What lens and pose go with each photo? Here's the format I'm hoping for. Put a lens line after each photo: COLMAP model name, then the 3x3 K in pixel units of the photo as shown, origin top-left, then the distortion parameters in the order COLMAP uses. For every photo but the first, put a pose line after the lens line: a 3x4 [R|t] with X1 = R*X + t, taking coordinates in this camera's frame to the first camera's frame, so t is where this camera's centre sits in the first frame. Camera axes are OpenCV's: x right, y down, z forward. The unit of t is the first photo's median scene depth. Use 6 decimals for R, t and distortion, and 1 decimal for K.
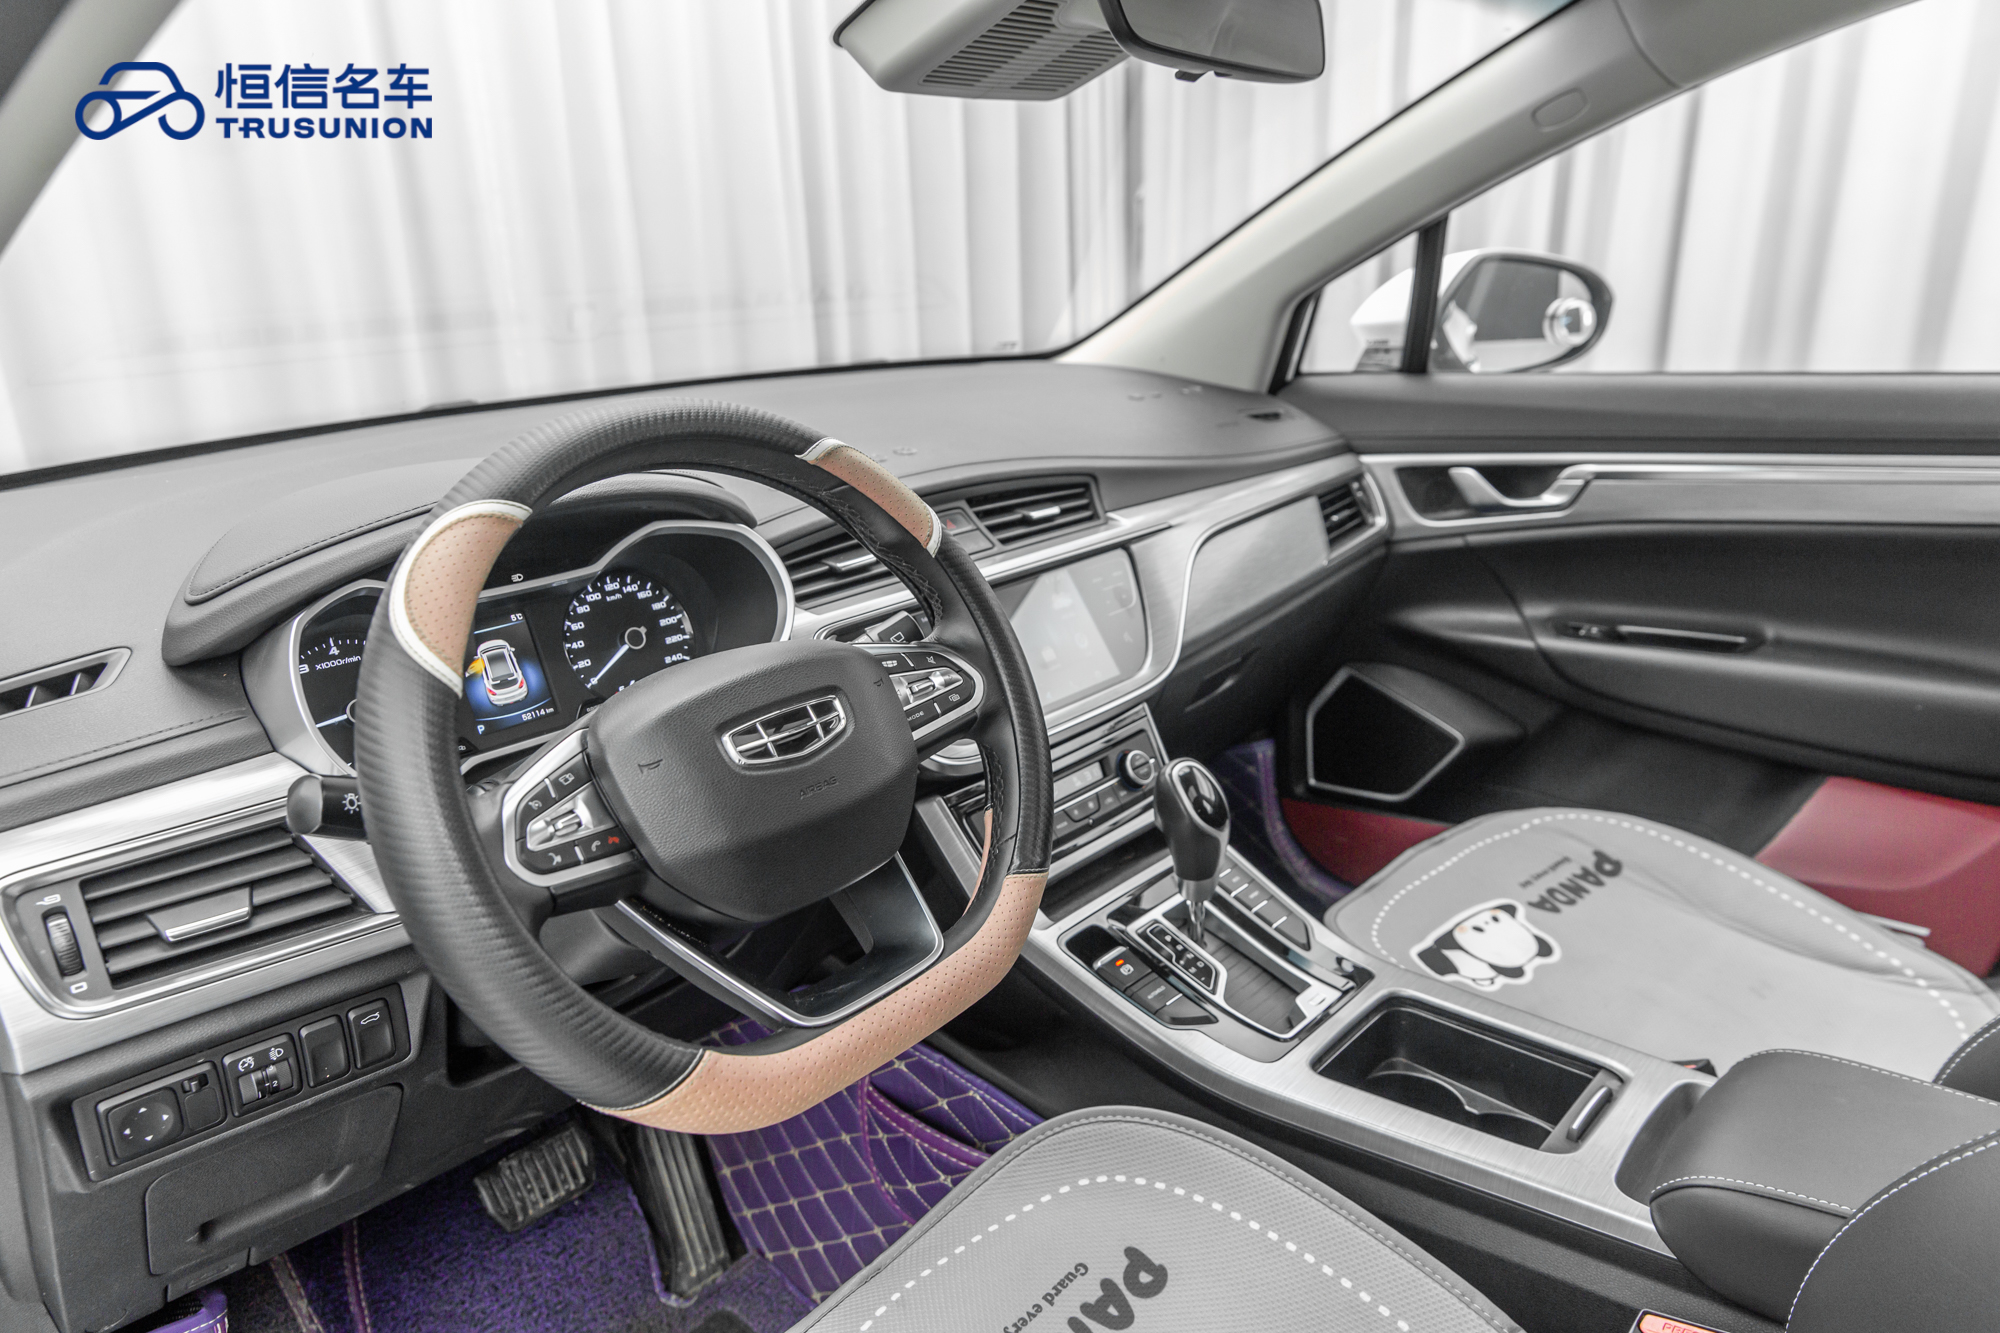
lens RADIAL K [[1297.7, 0, 1011.4], [0, 1297.7, 664.3], [0, 0, 1]] dist [-0.000236, 0.000051]
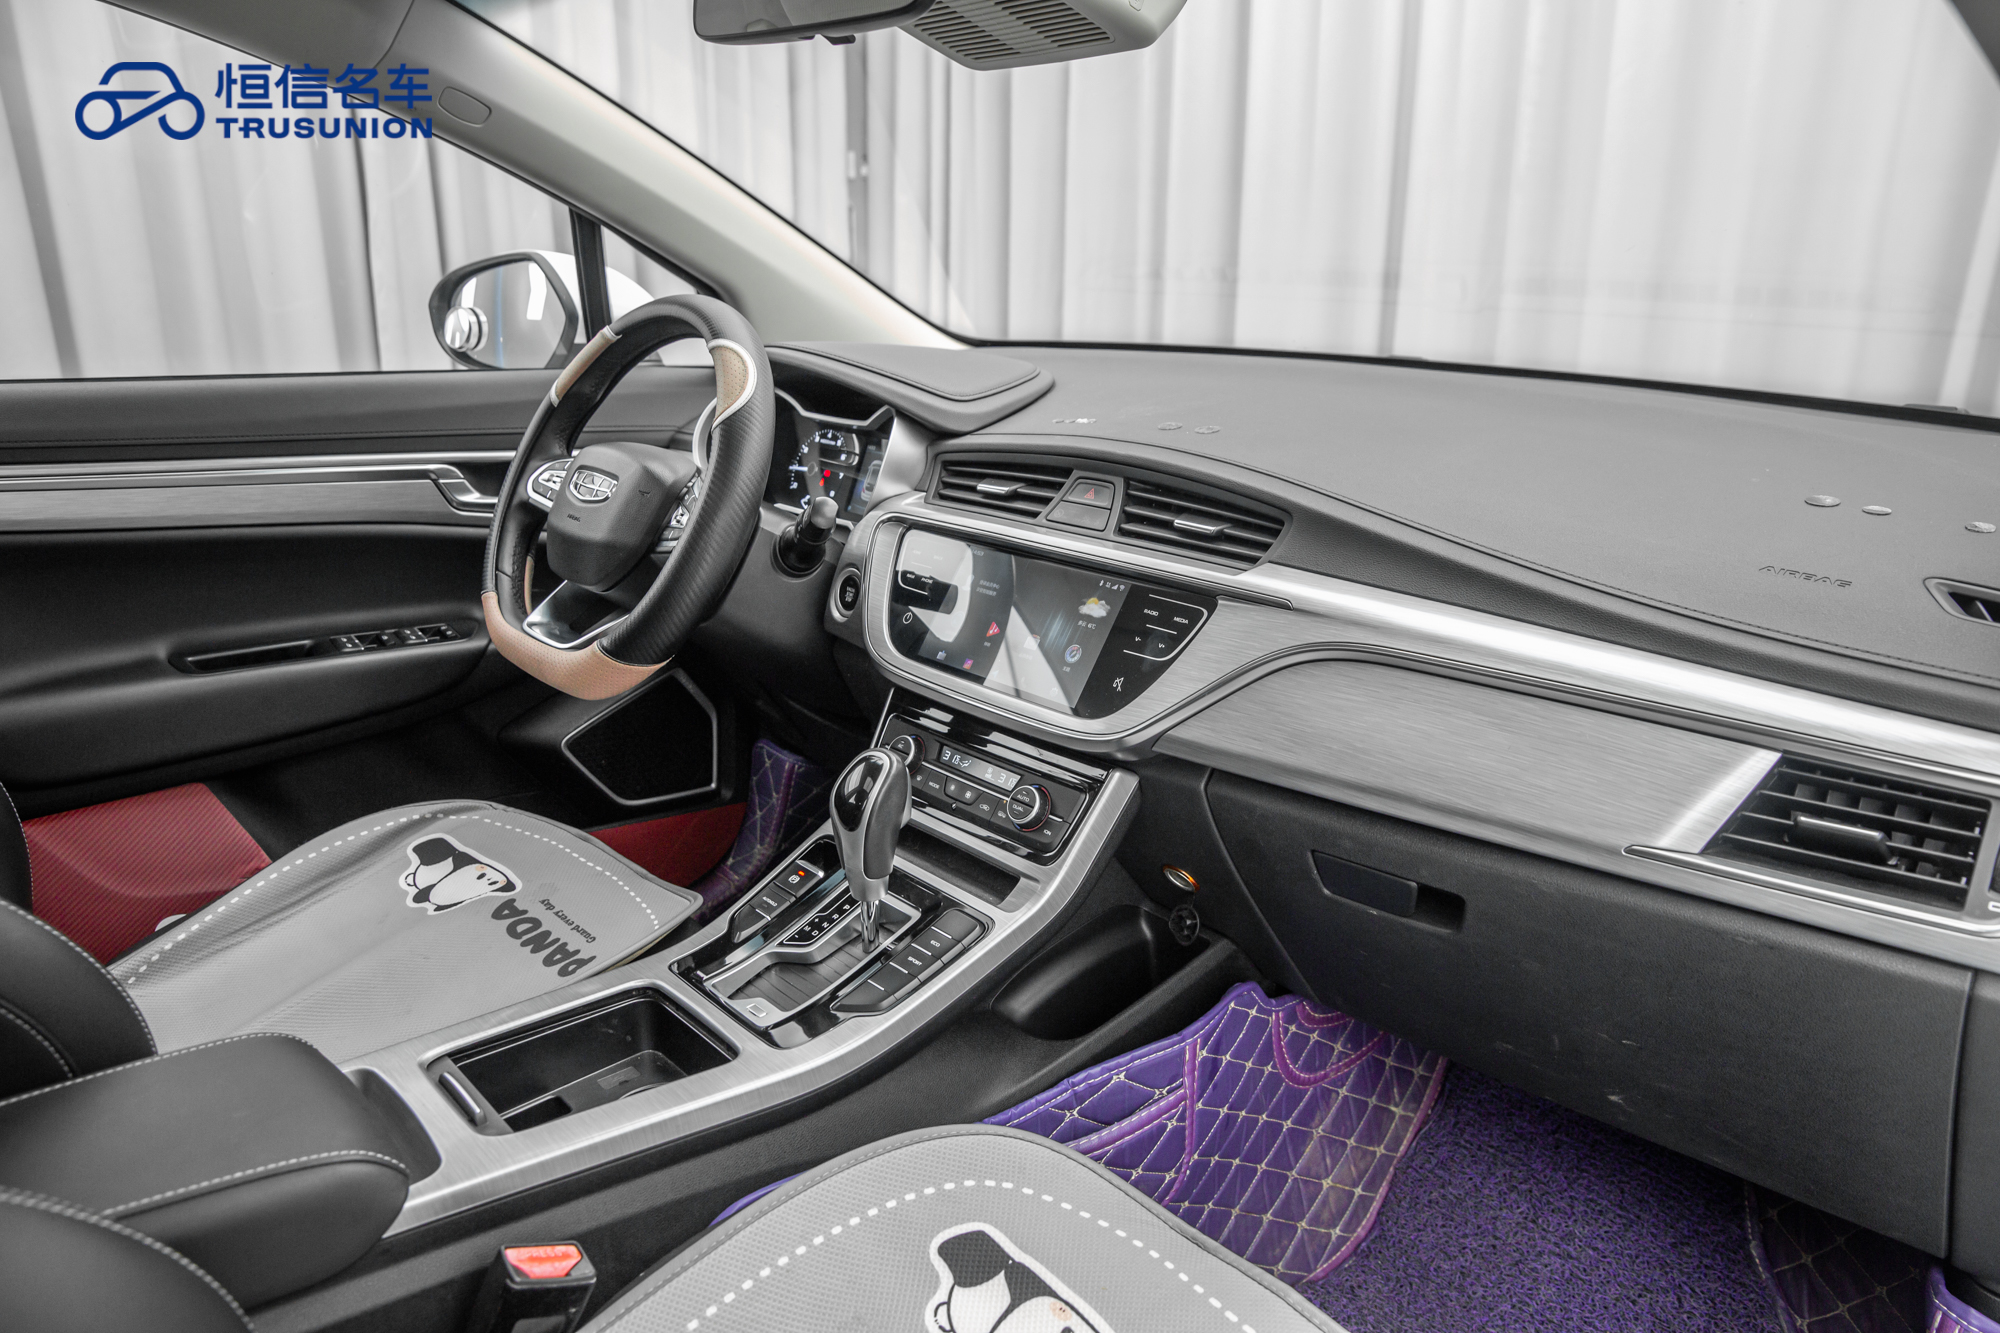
lens RADIAL K [[1359.6, 0, 1010.0], [0, 1359.6, 664.3], [0, 0, 1]] dist [-0.110498, 0.075851]
pose [[-0.085145, 0.322854, -0.942611, 1.082230], [-0.313609, 0.889279, 0.332915, -0.355350], [0.945727, 0.323958, 0.025532, 1.091751]]
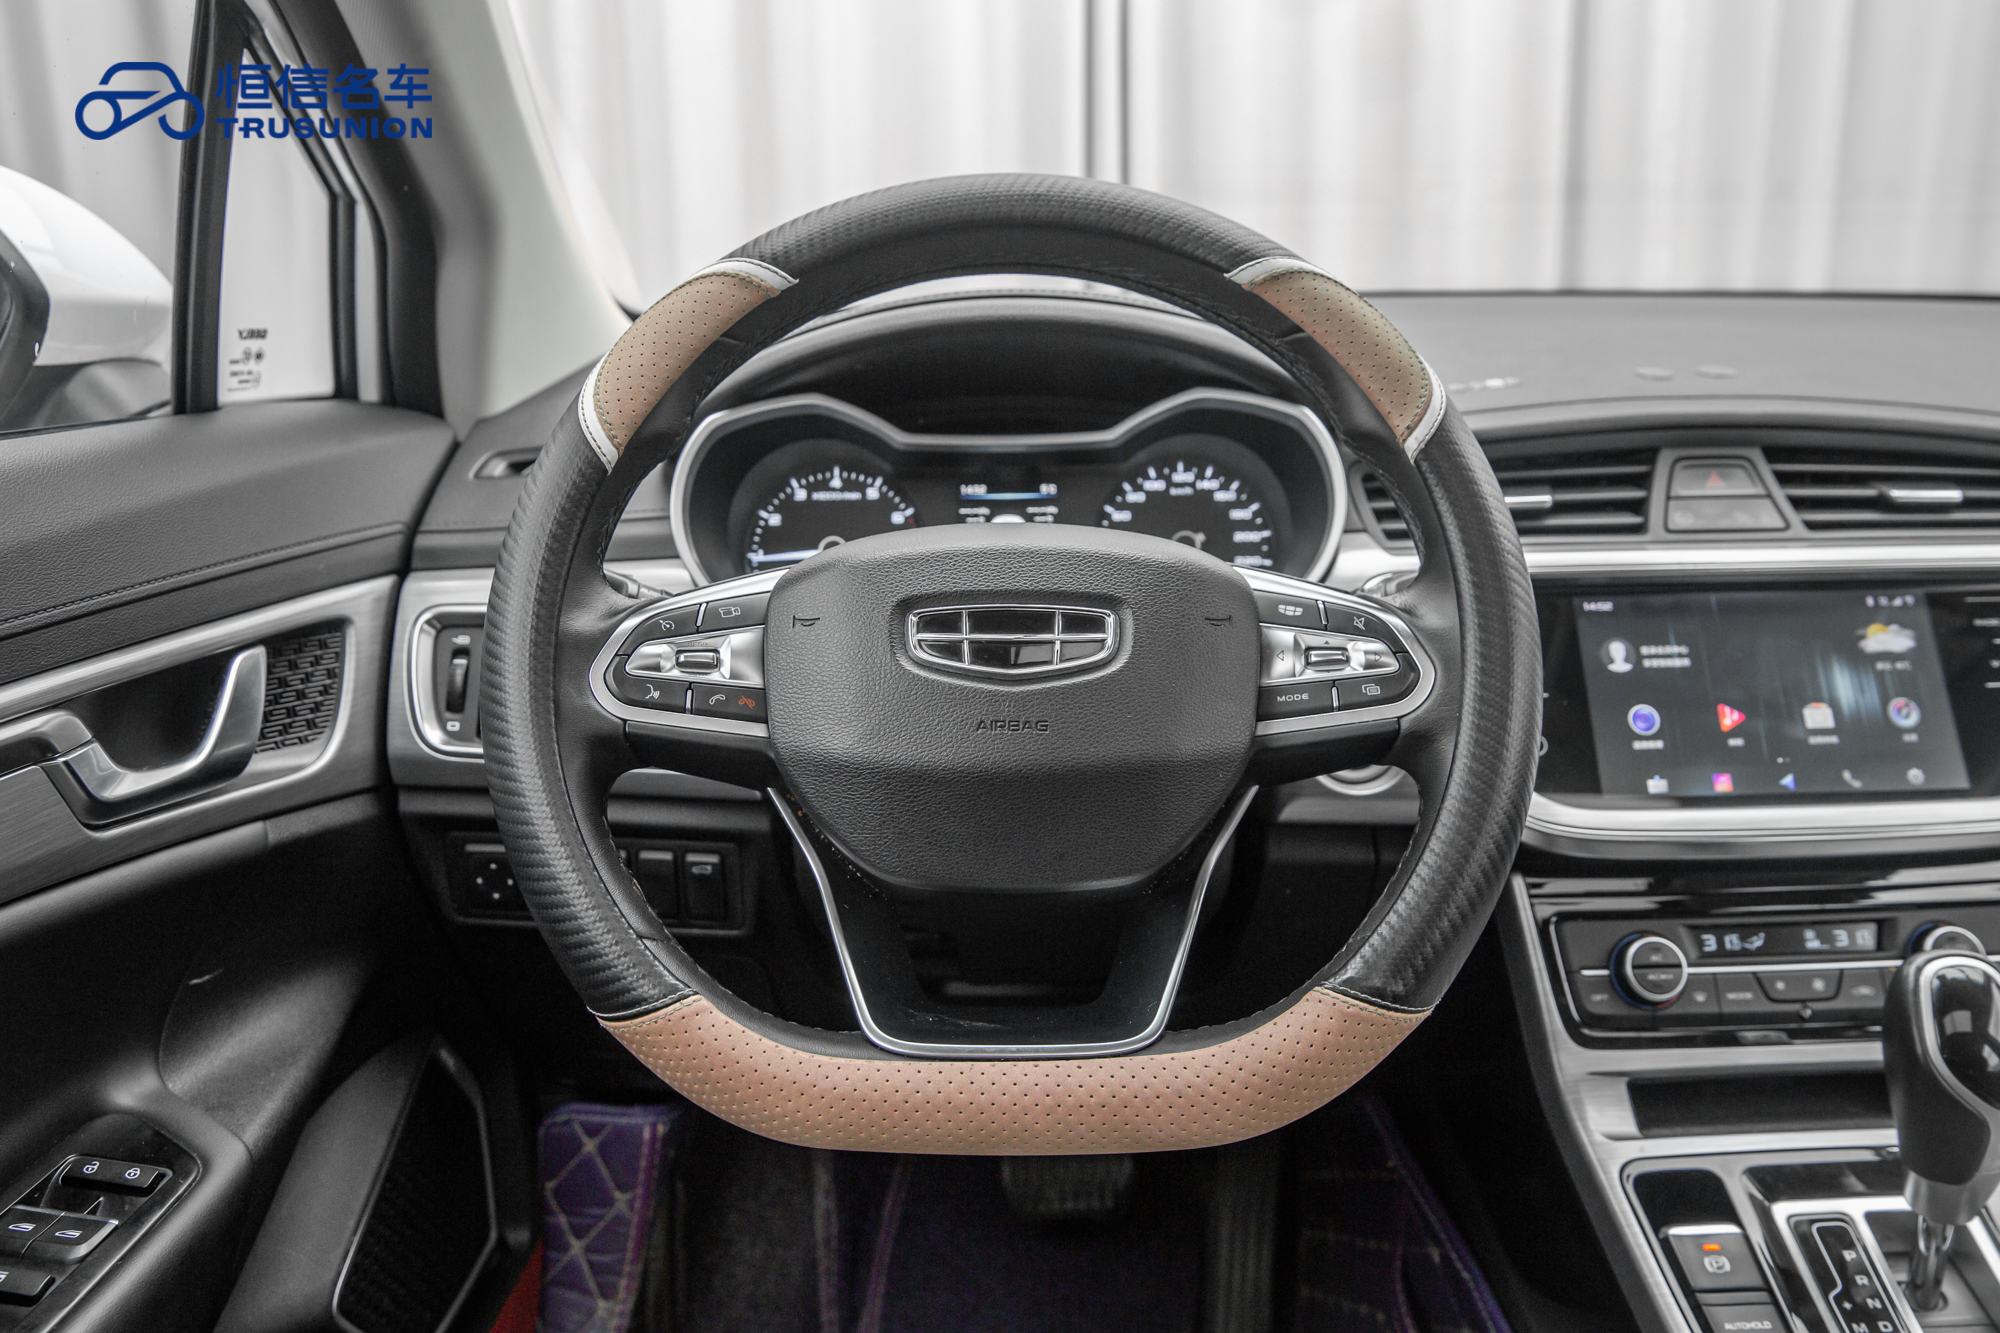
lens RADIAL K [[1468.7, 0, 1008.6], [0, 1468.7, 660.3], [0, 0, 1]] dist [-0.114338, 0.067310]
pose [[0.677295, 0.212914, -0.704230, 0.259362], [-0.233180, 0.969983, 0.068999, 0.010161], [0.697782, 0.117479, 0.706611, 0.320767]]
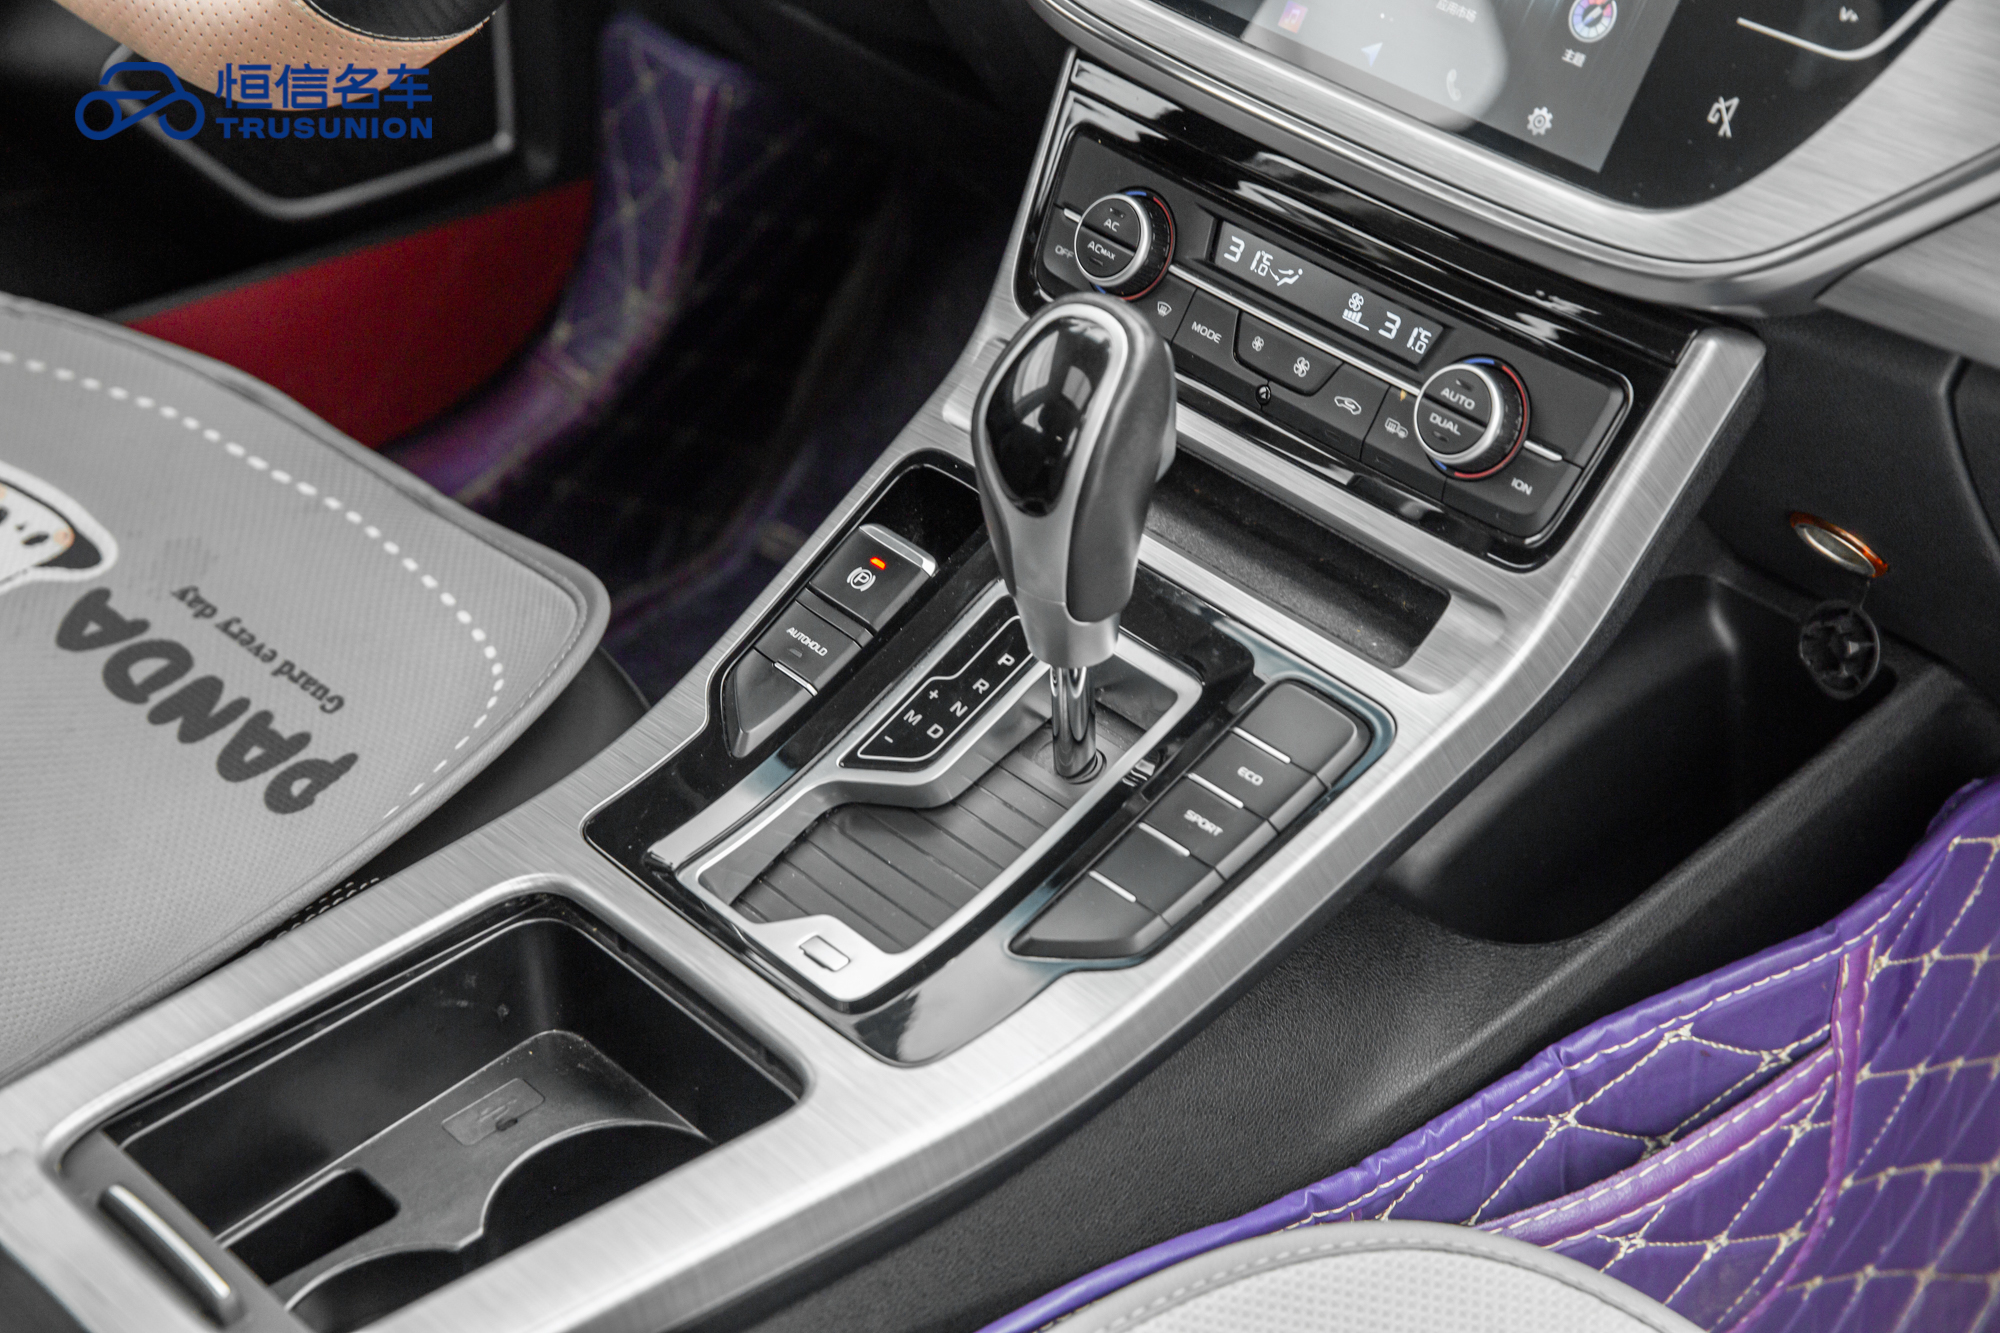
lens RADIAL K [[3623.9, 0, 1000.0], [0, 3623.9, 666.5], [0, 0, 1]] dist [0.133259, 0.120446]
pose [[-0.094075, 0.615079, -0.782833, 1.049950], [-0.276622, 0.739208, 0.614045, -0.496437], [0.956363, 0.274315, 0.100604, 0.938806]]
